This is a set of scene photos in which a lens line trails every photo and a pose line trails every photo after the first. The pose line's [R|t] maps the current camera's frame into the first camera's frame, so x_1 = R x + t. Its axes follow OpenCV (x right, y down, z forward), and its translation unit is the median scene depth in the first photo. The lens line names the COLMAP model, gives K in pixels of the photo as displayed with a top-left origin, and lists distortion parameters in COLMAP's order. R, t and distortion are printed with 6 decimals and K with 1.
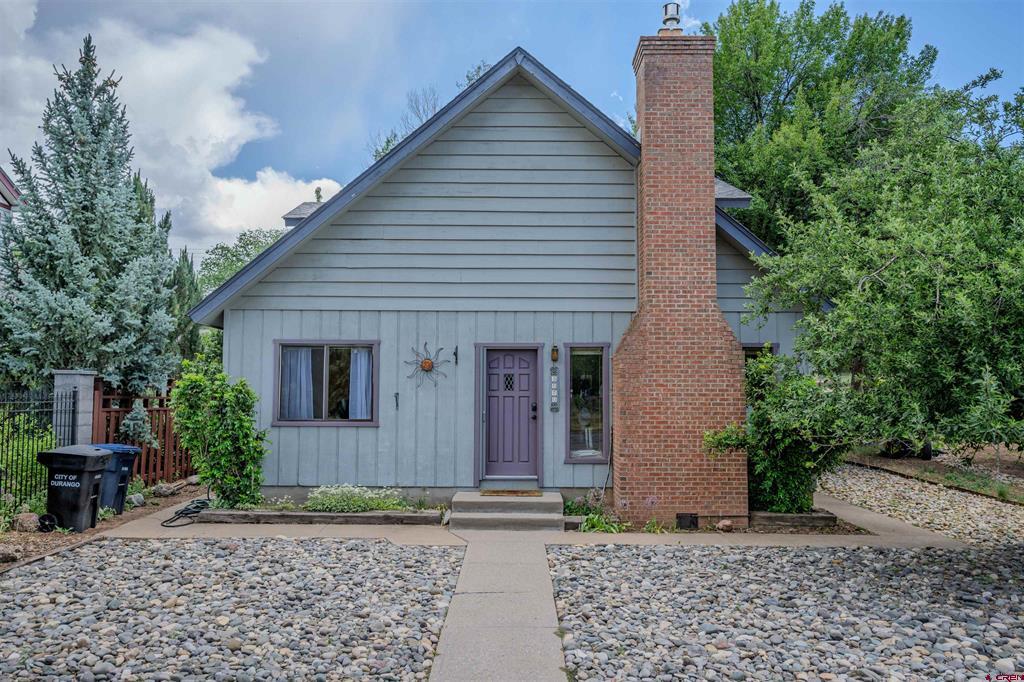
lens RADIAL K [[777.3, 0, 515.3], [0, 777.3, 343.9], [0, 0, 1]] dist [0.005157, -0.005682]
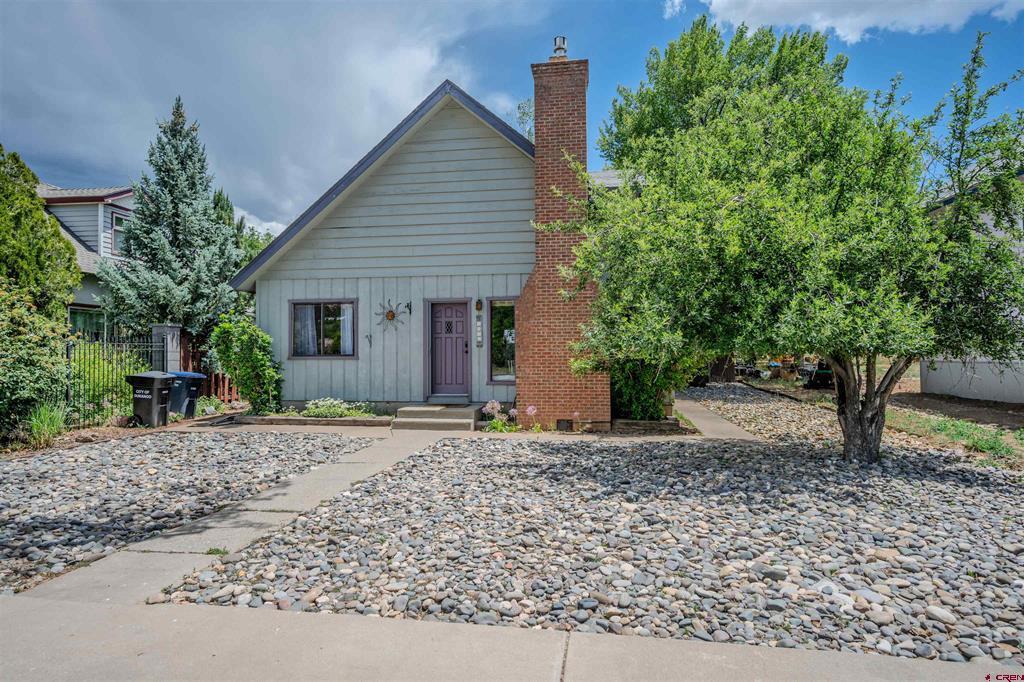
lens RADIAL K [[579.7, 0, 513.3], [0, 579.7, 341.9], [0, 0, 1]] dist [-0.001118, -0.000279]
pose [[0.988862, -0.013644, -0.148210, 0.261884], [0.020440, 0.998803, 0.044430, 0.032976], [0.147426, -0.046964, 0.987957, -0.004872]]
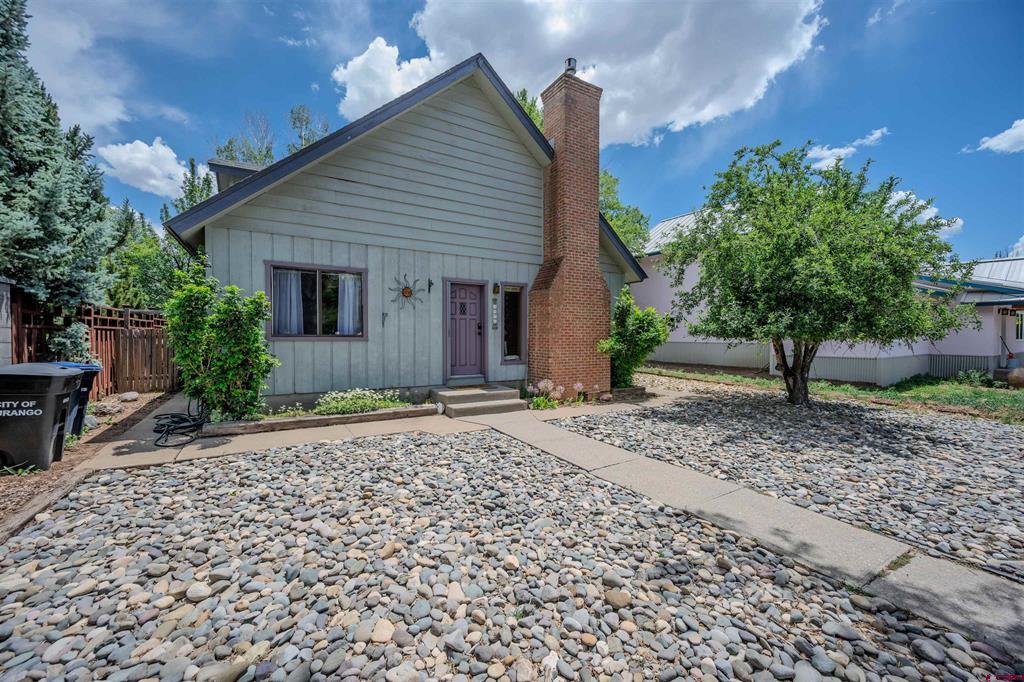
lens RADIAL K [[402.5, 0, 508.8], [0, 402.5, 342.0], [0, 0, 1]] dist [0.002673, -0.000566]
pose [[0.860190, -0.009817, 0.509879, -0.306880], [-0.034039, 0.996480, 0.076612, 0.052346], [-0.508836, -0.083257, 0.856828, 0.347935]]
